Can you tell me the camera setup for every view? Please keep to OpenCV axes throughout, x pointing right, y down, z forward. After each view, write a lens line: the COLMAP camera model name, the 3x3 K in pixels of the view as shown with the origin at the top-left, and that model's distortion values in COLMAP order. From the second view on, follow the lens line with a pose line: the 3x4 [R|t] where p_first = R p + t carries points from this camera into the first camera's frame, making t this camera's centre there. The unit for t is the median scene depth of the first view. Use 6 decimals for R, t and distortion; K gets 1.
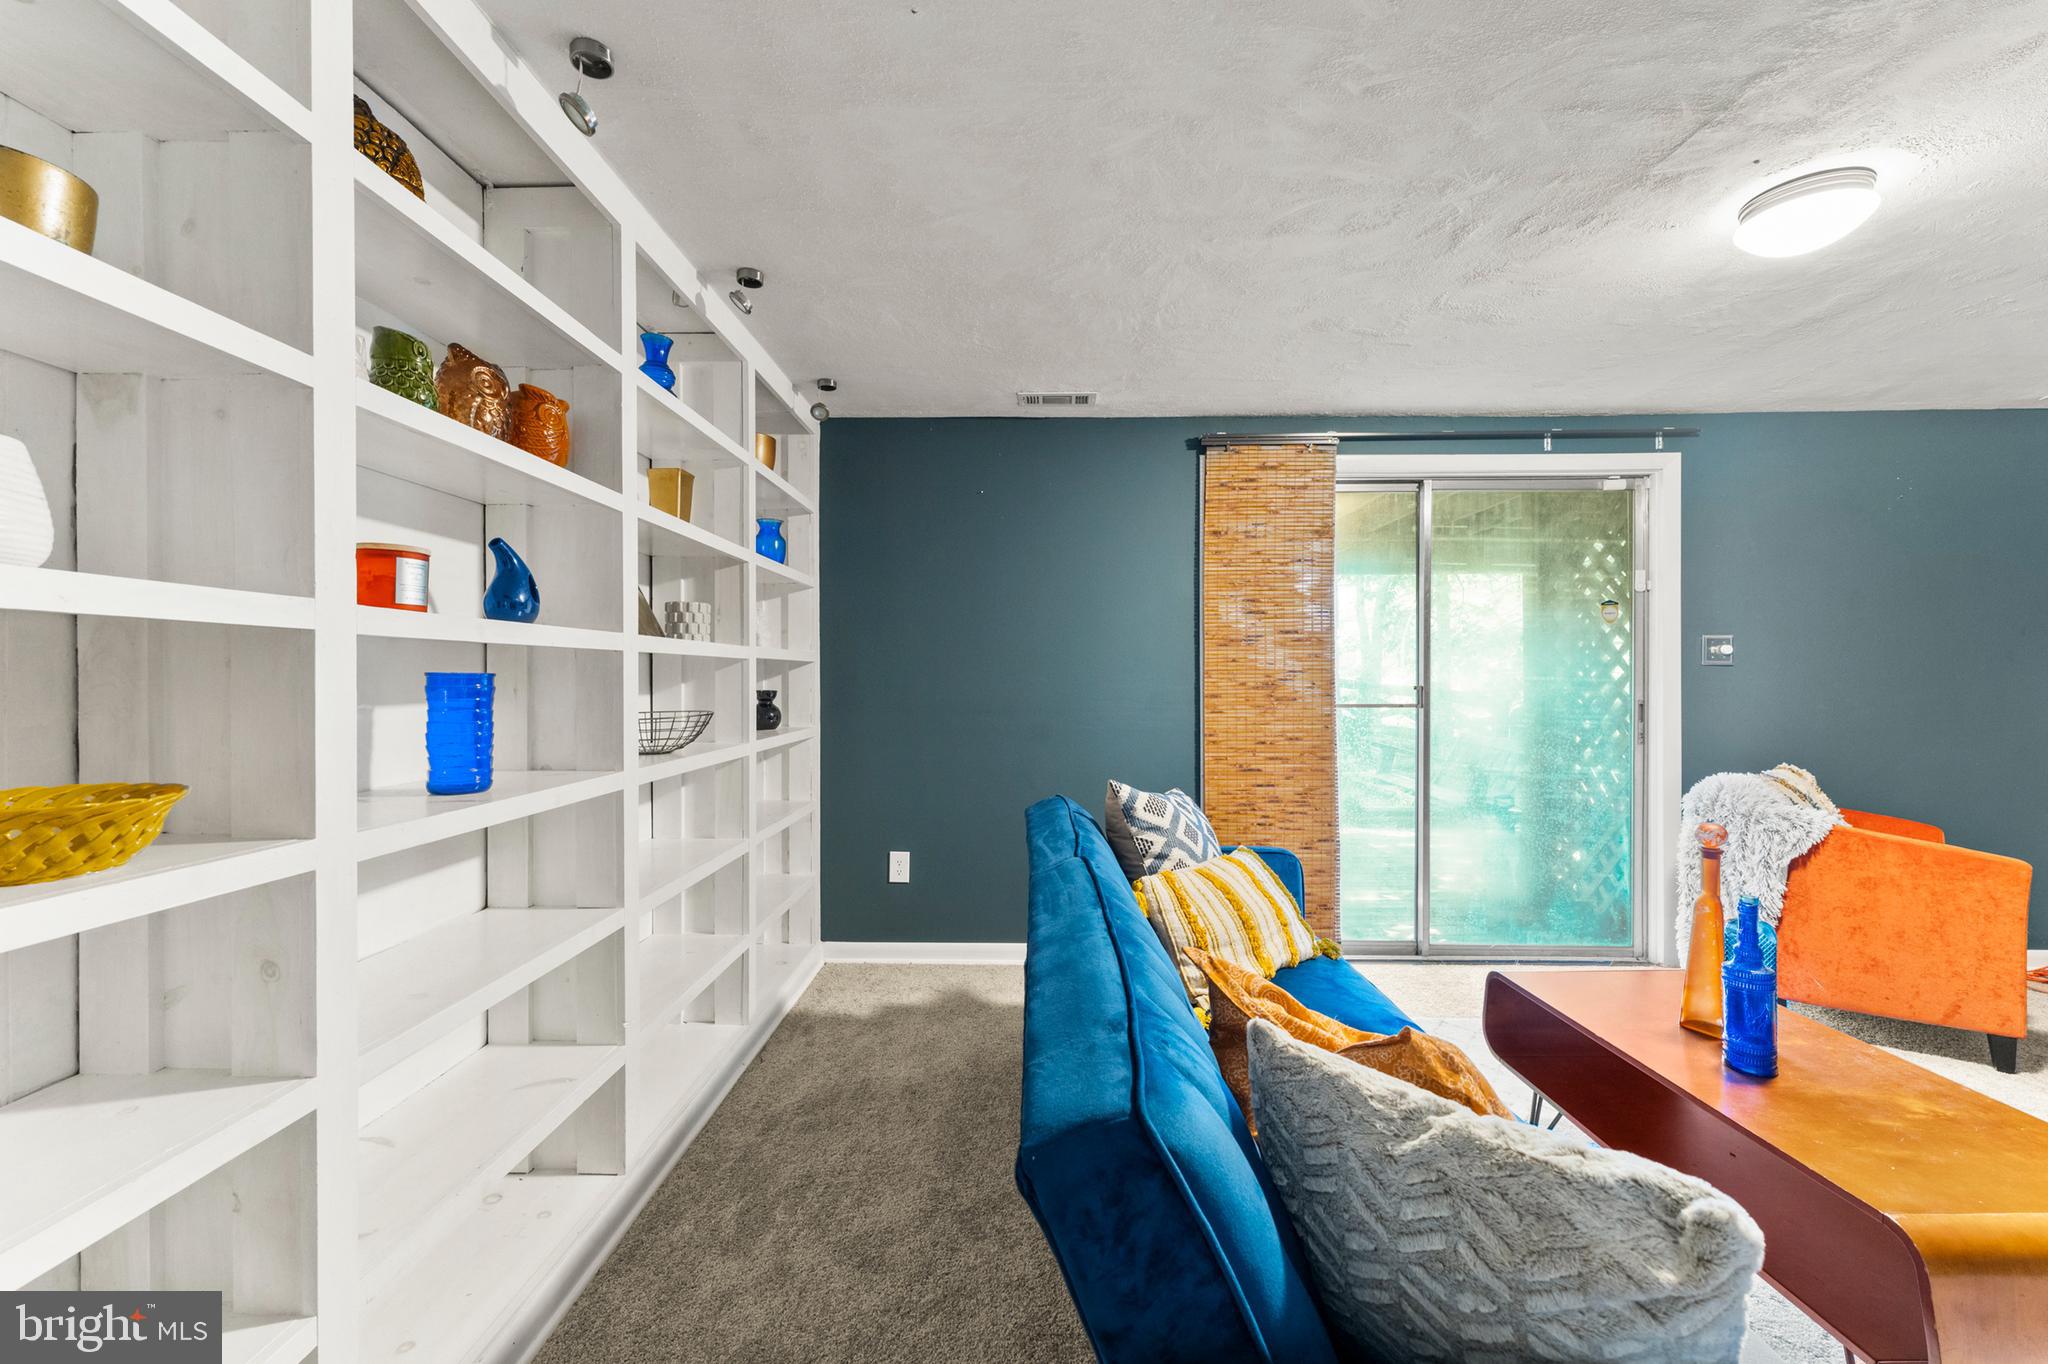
lens RADIAL K [[823.0, 0, 1027.7], [0, 823.0, 674.3], [0, 0, 1]] dist [0.003595, -0.000605]
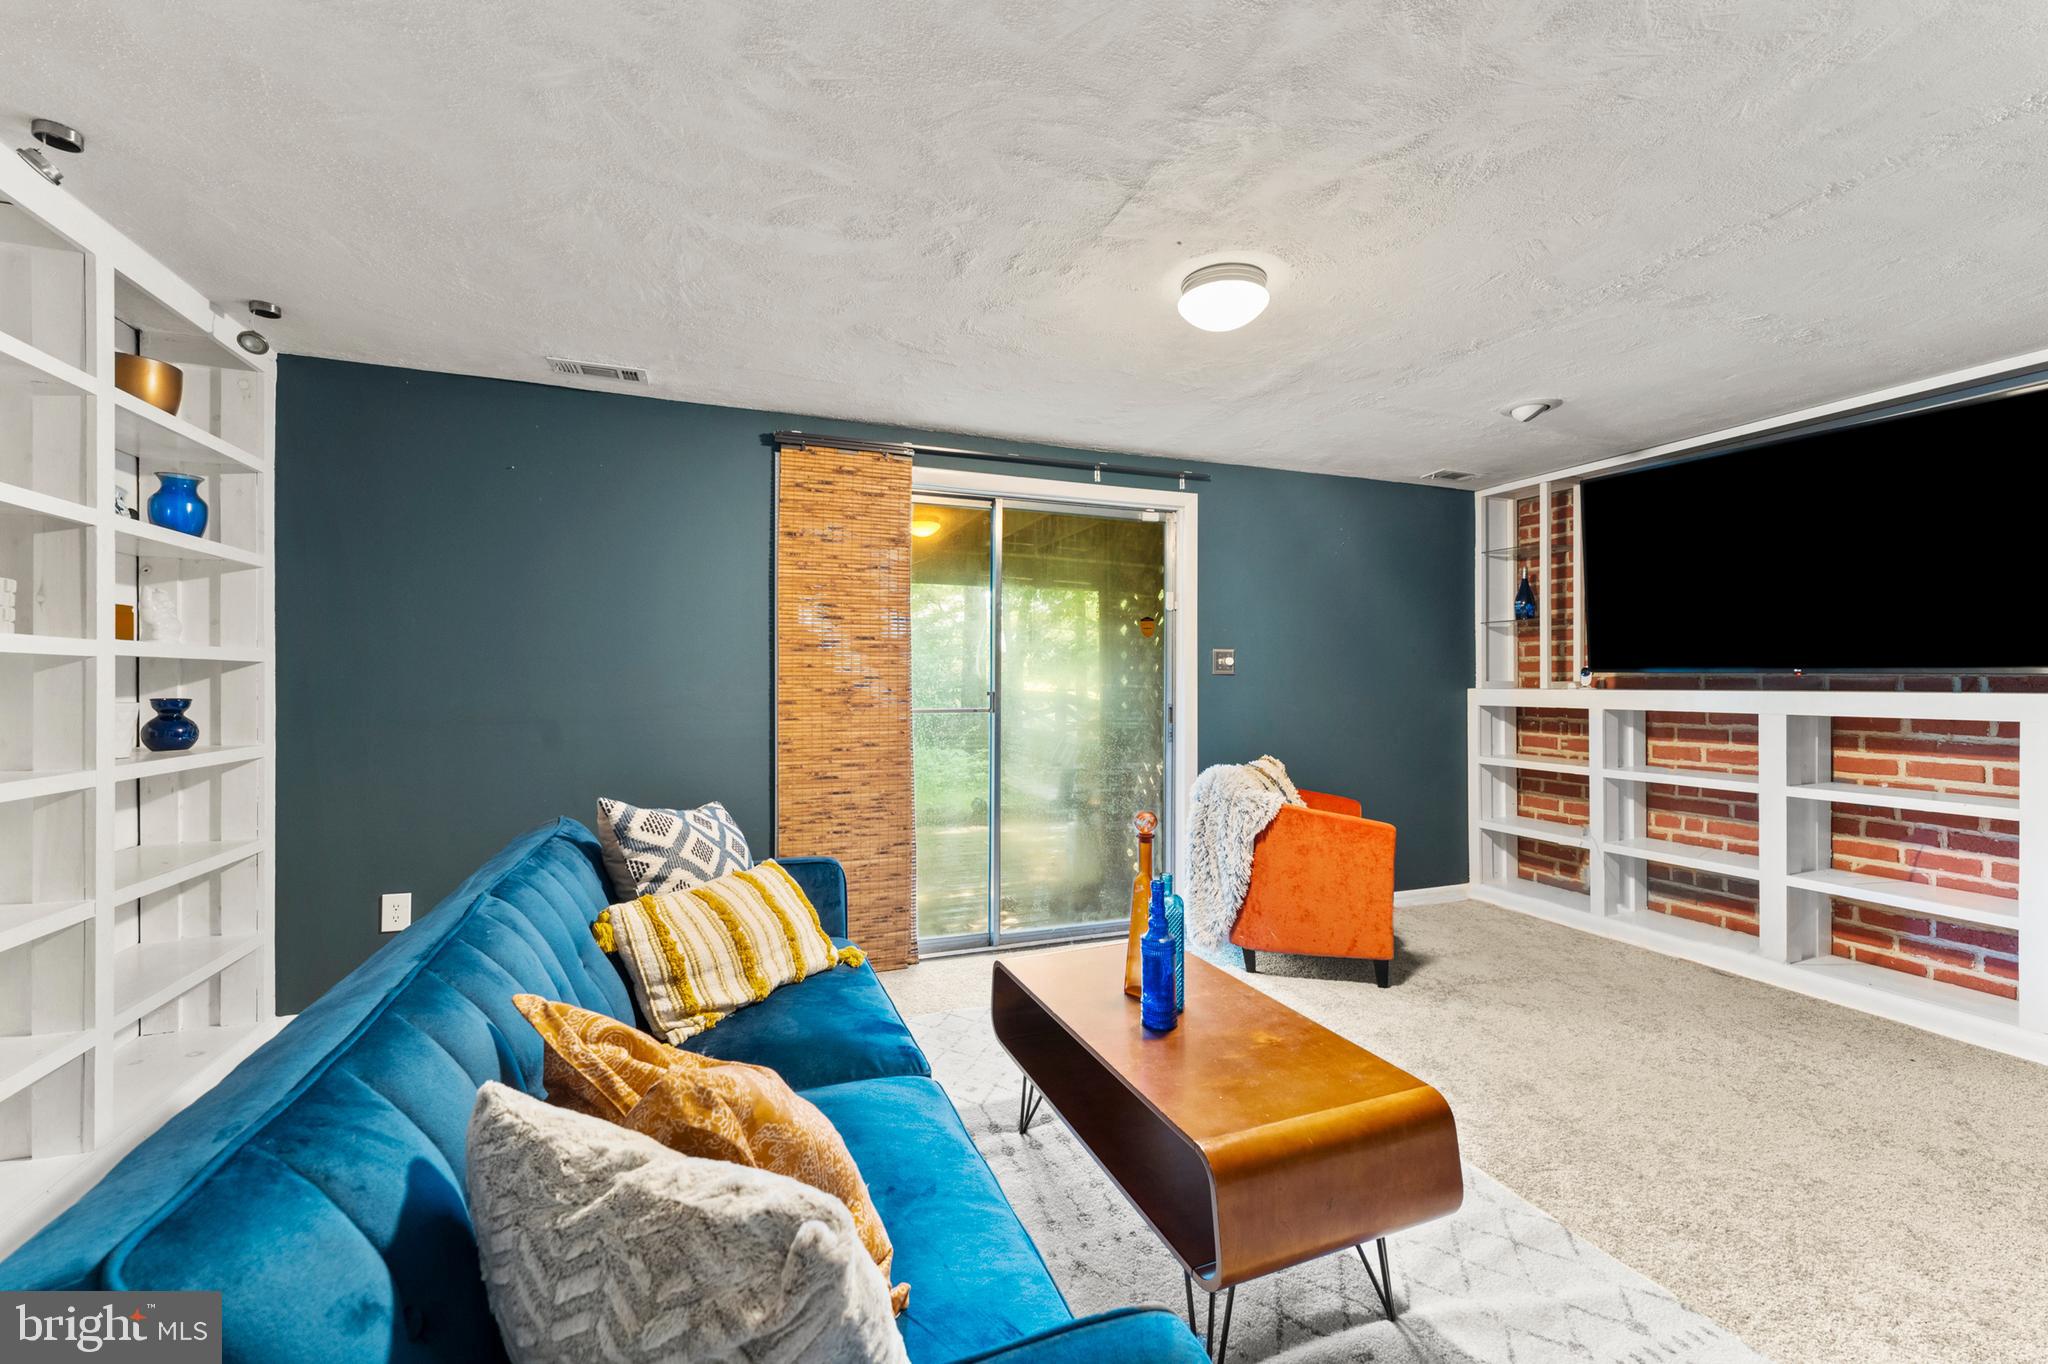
lens RADIAL K [[823.0, 0, 1021.5], [0, 823.0, 678.1], [0, 0, 1]] dist [0.003595, -0.000605]
pose [[0.928968, 0.005551, 0.370117, 0.154796], [-0.004646, 0.999984, -0.003335, -0.000448], [-0.370130, 0.001378, 0.928979, 0.000914]]
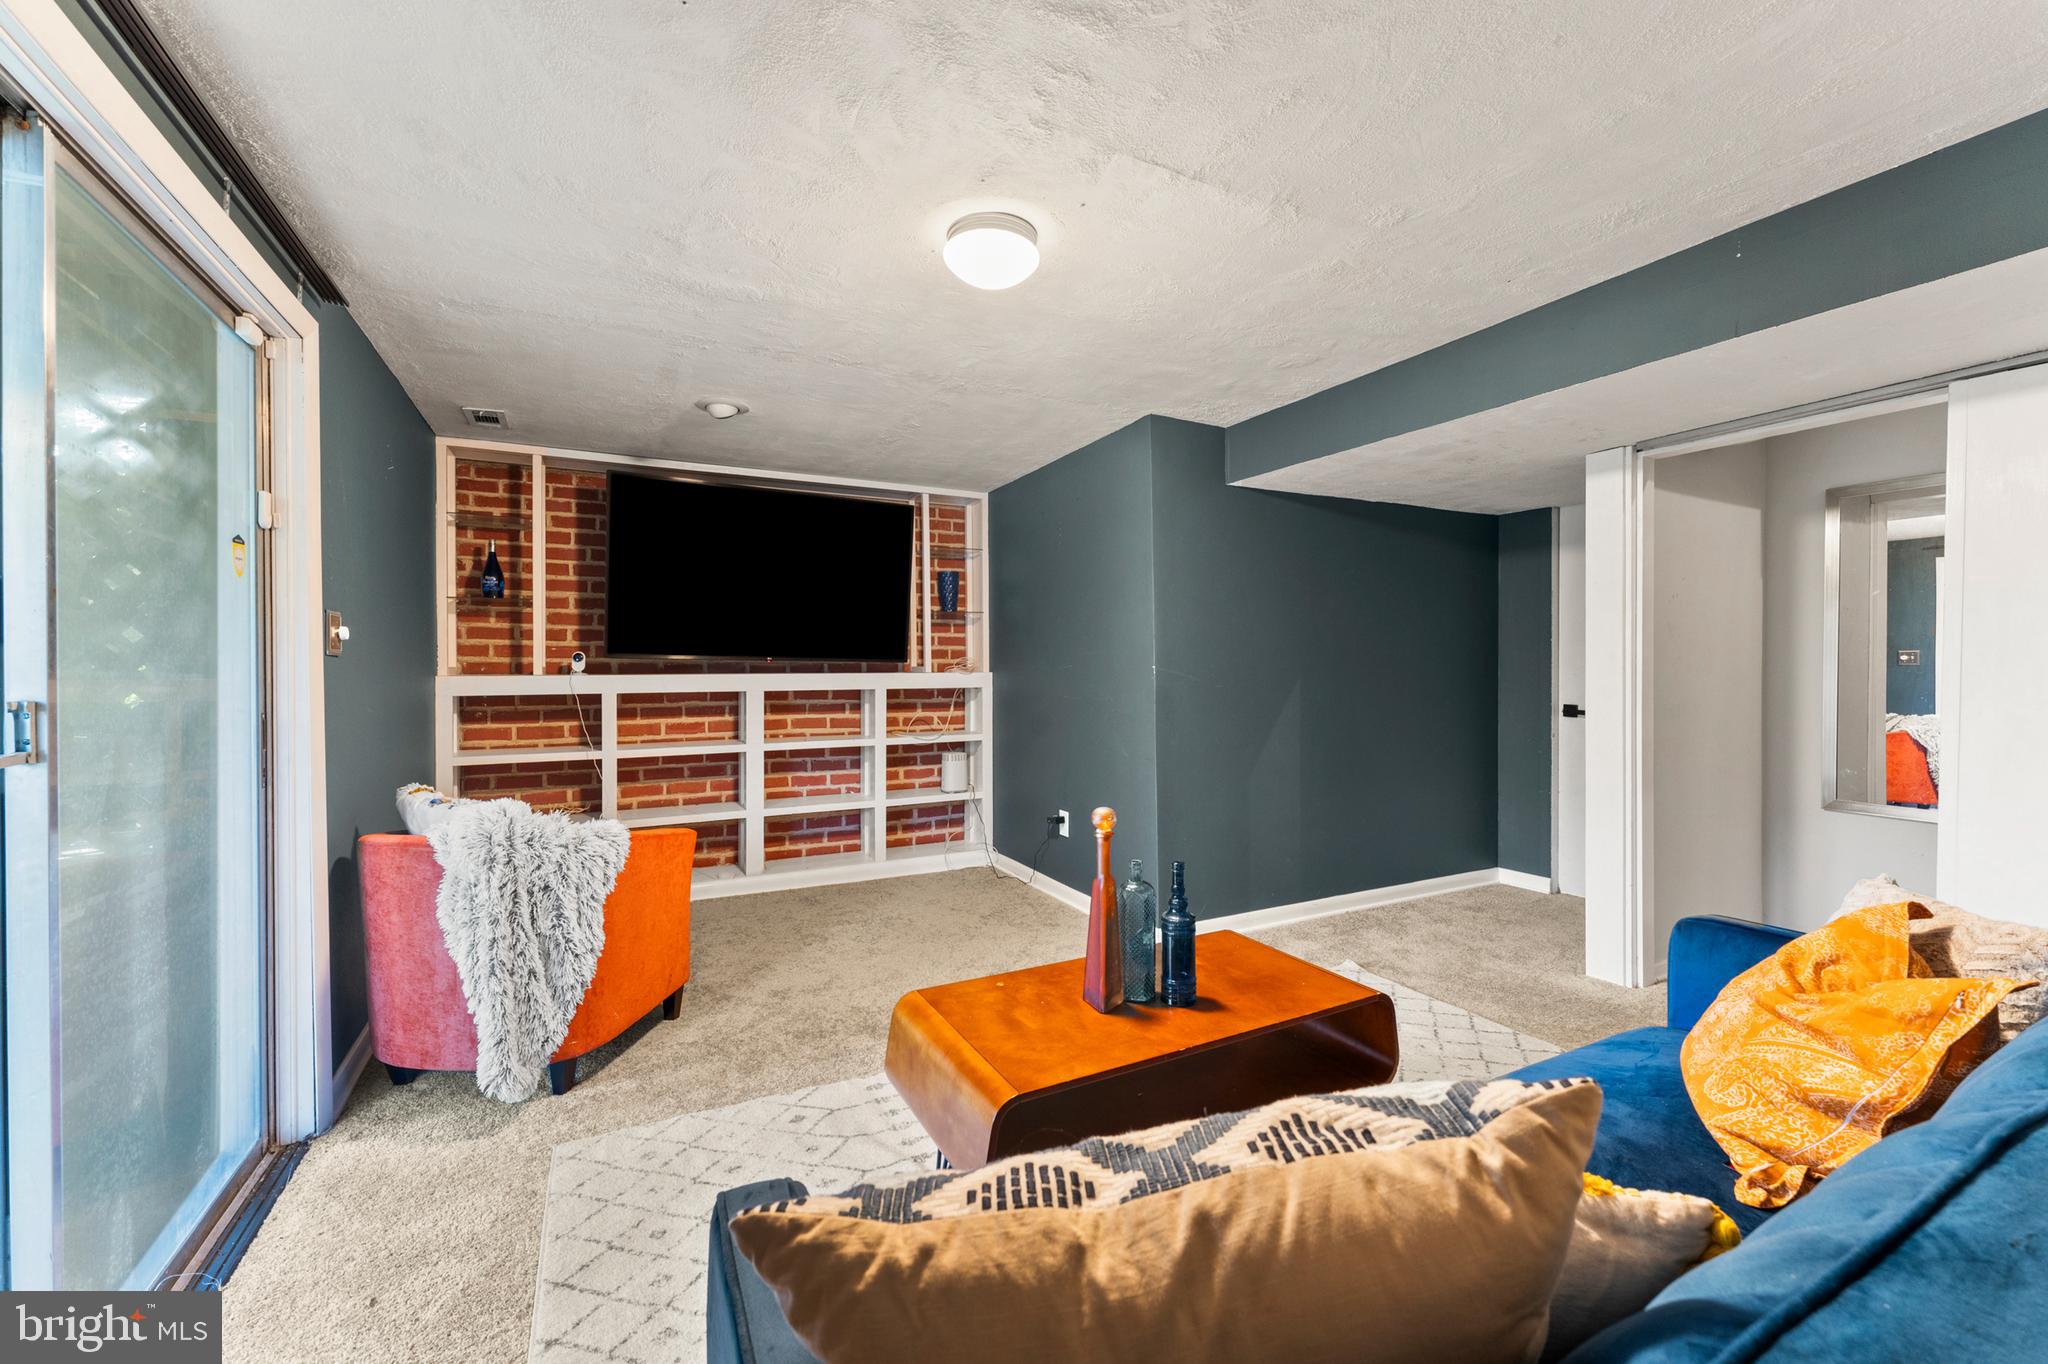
lens RADIAL K [[823.0, 0, 1007.0], [0, 823.0, 683.3], [0, 0, 1]] dist [0.003595, -0.000605]
pose [[-0.449565, -0.022510, 0.892964, -0.028881], [-0.000537, 0.999689, 0.024930, -0.012913], [-0.893248, 0.010728, -0.449437, 0.985329]]
